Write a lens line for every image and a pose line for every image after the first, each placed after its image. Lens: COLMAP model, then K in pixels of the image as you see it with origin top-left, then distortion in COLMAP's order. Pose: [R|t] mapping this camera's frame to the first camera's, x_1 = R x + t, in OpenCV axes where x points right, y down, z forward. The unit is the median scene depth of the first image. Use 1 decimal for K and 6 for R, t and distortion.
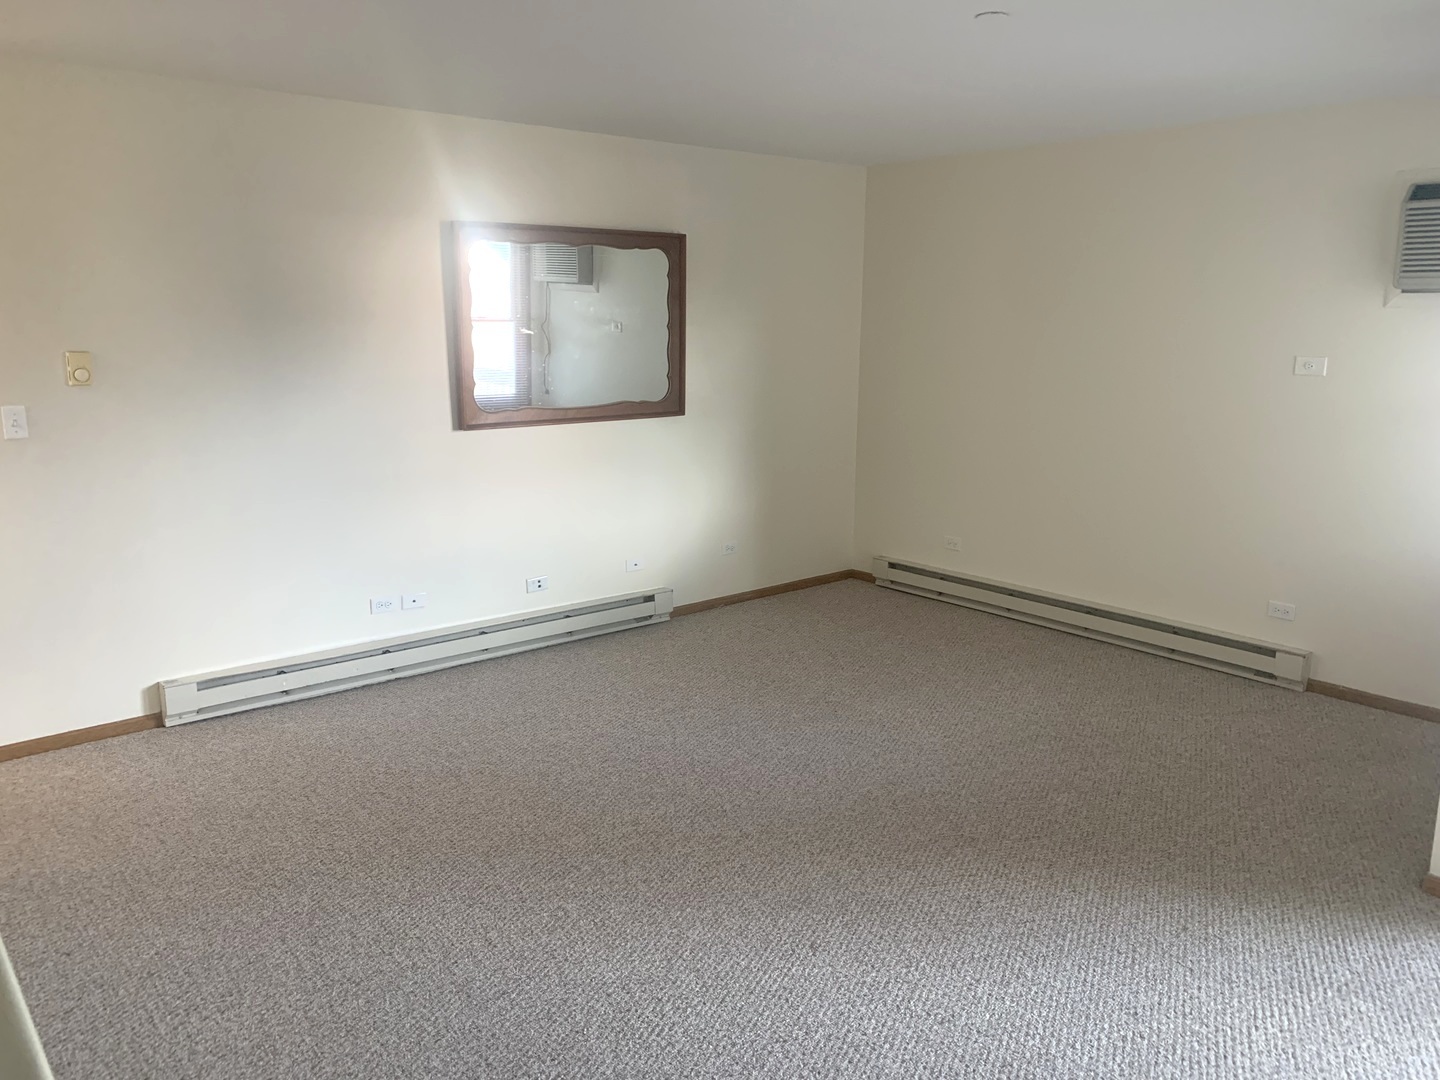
lens RADIAL K [[1090.5, 0, 712.2], [0, 1090.5, 508.7], [0, 0, 1]] dist [0.043557, -0.057445]
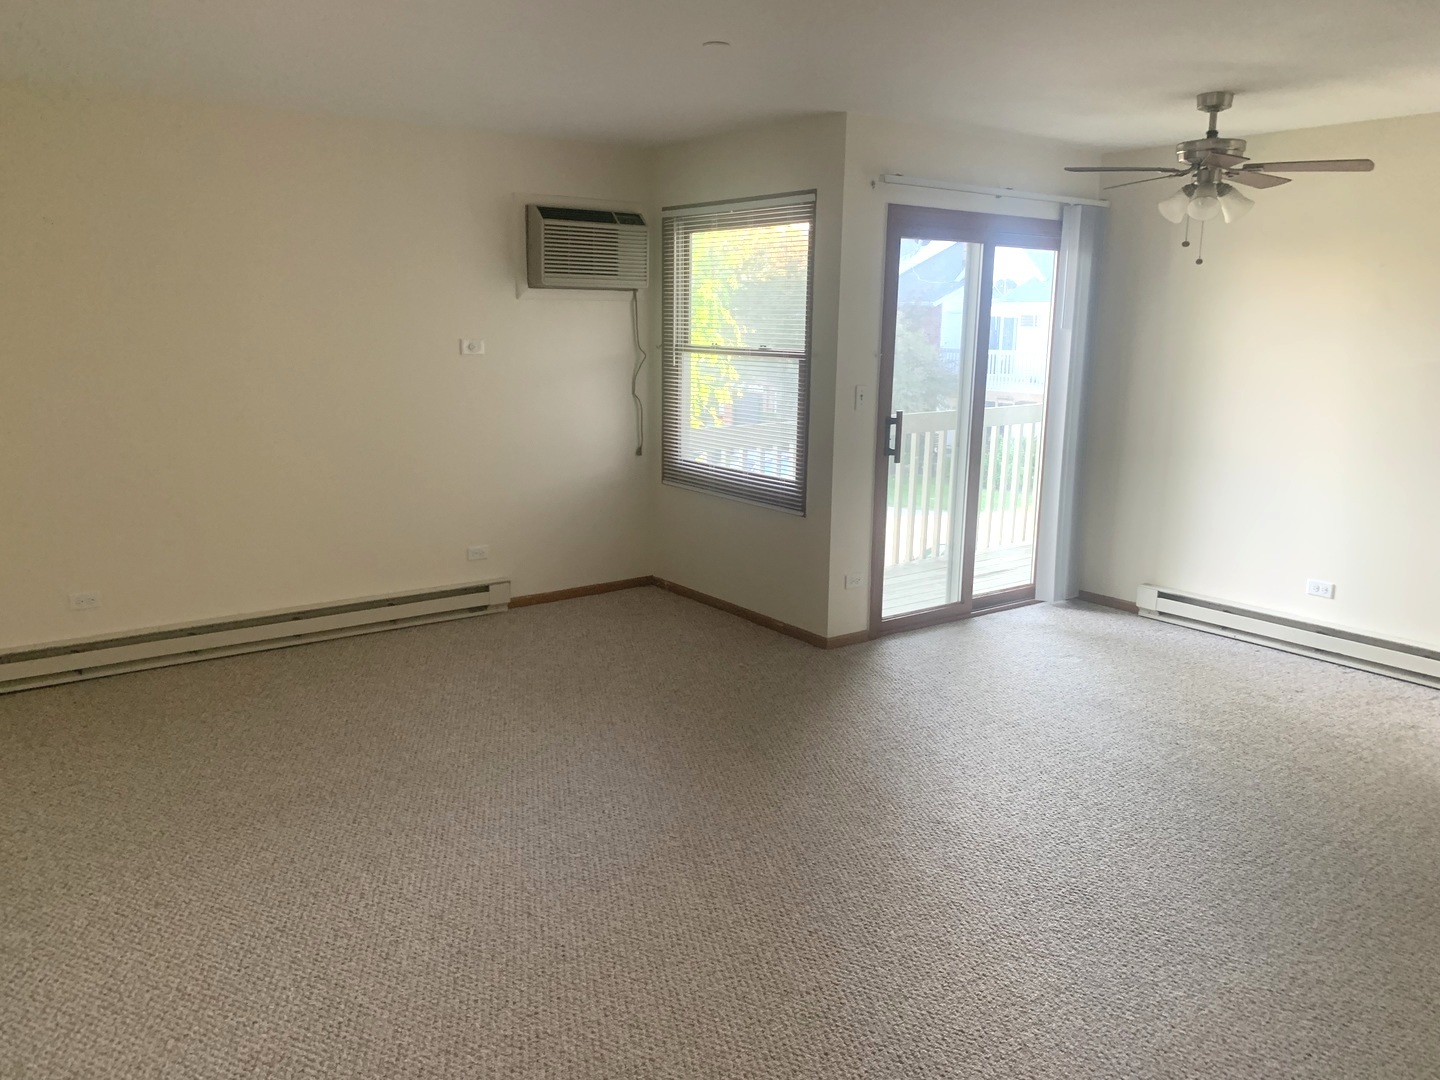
lens RADIAL K [[1090.5, 0, 723.7], [0, 1090.5, 543.7], [0, 0, 1]] dist [0.043557, -0.057445]
pose [[0.075157, -0.219616, 0.972687, -0.628671], [0.161488, 0.965250, 0.205459, -0.120282], [-0.984009, 0.141636, 0.108010, 0.611645]]
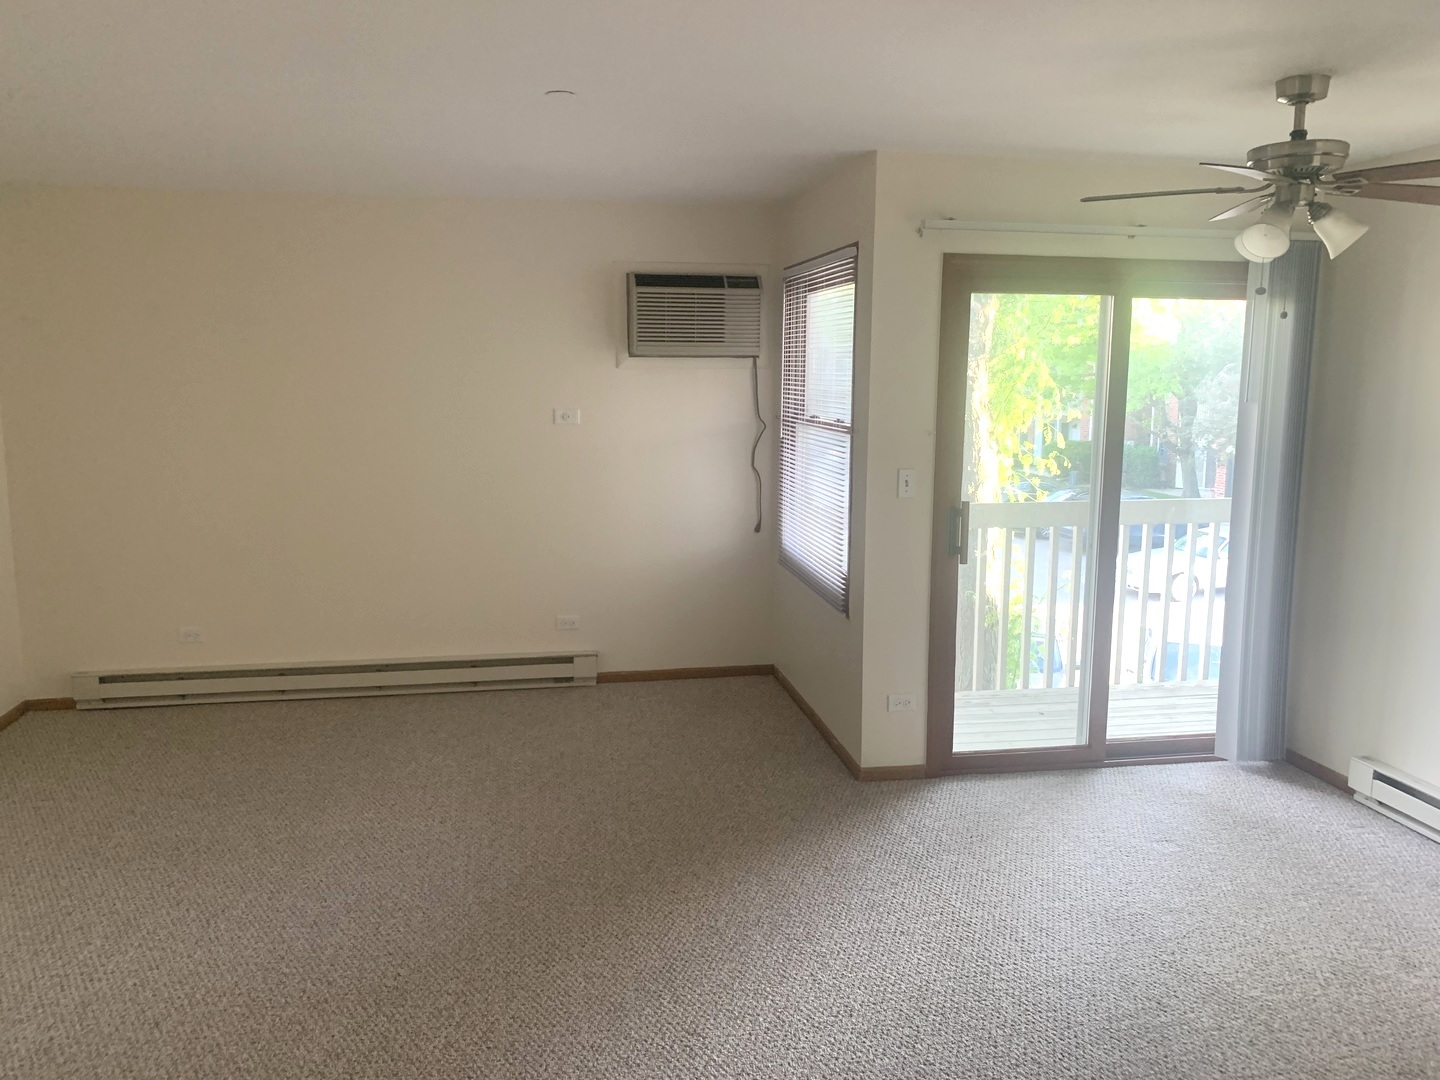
lens RADIAL K [[1090.5, 0, 713.9], [0, 1090.5, 539.4], [0, 0, 1]] dist [0.043557, -0.057445]
pose [[0.507305, -0.144803, 0.849514, -0.391609], [0.148788, 0.985695, 0.079164, -0.066447], [-0.848825, 0.086237, 0.521593, 0.248230]]
